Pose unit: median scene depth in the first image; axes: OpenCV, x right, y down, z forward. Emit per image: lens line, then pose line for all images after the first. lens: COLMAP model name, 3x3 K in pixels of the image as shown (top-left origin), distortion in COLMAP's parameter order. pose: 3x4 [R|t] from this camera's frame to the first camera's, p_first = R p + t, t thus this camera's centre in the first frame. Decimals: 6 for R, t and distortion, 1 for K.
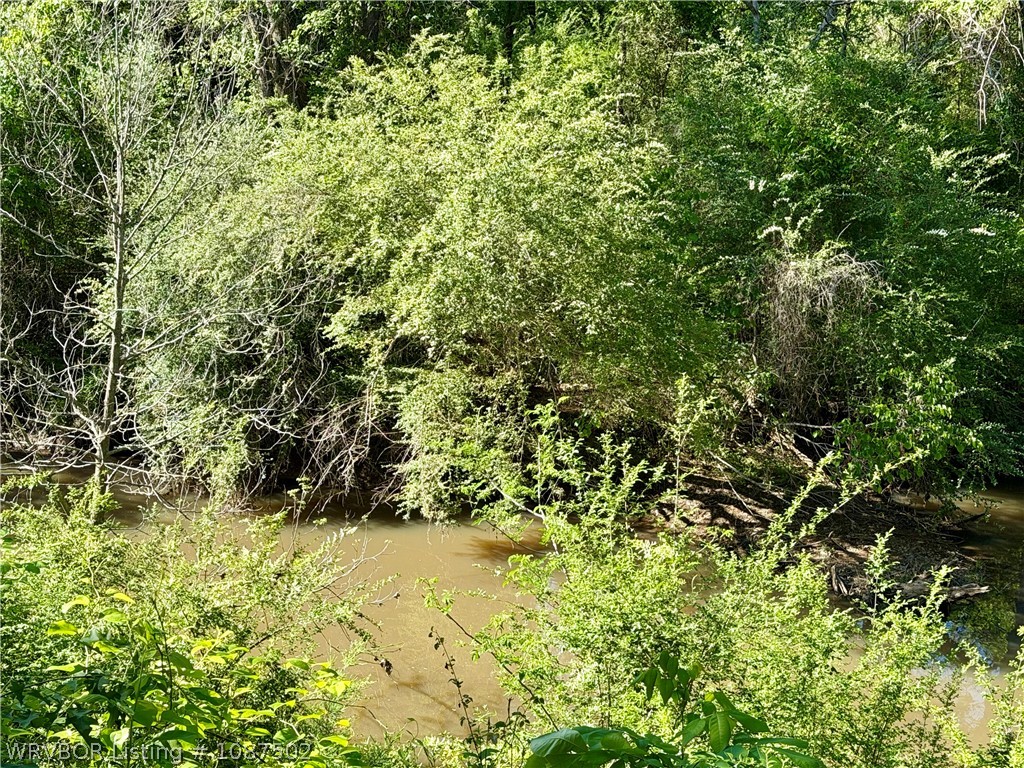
lens RADIAL K [[1662.9, 0, 508.5], [0, 1662.9, 378.8], [0, 0, 1]] dist [0.110525, 0.000000]
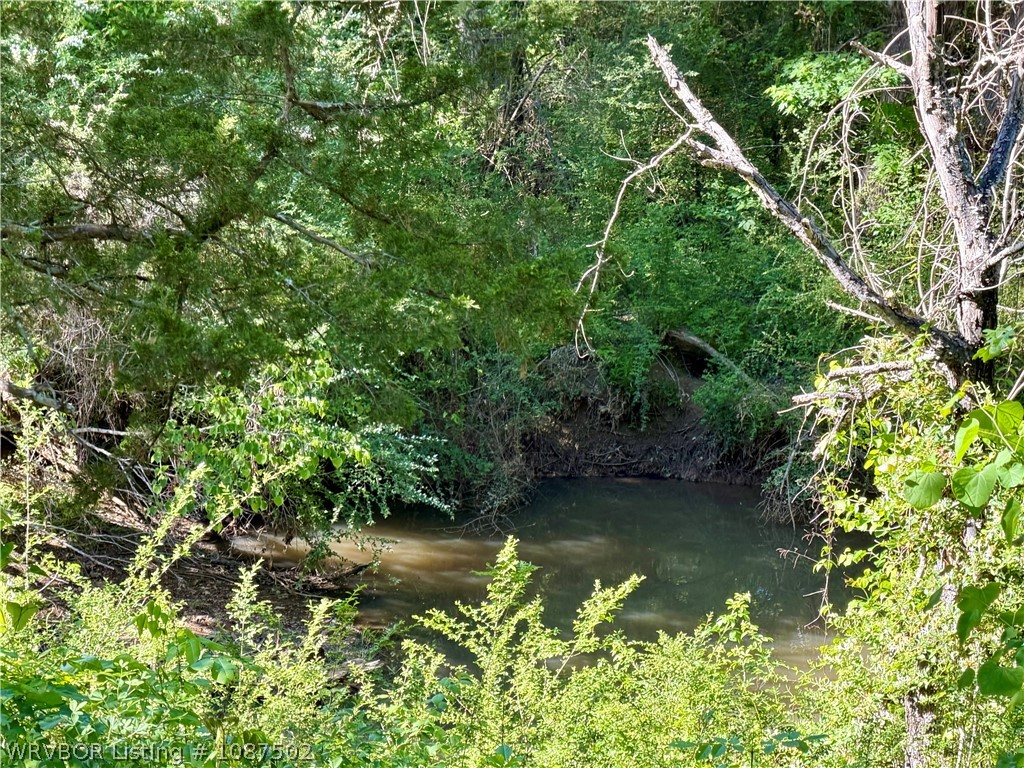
lens RADIAL K [[3847.8, 0, 511.8], [0, 3847.8, 382.4], [0, 0, 1]] dist [0.220368, 0.000000]
pose [[0.951800, -0.015229, 0.306340, -0.134135], [0.010390, 0.999794, 0.017420, -0.016124], [-0.306543, -0.013397, 0.951763, -0.481595]]
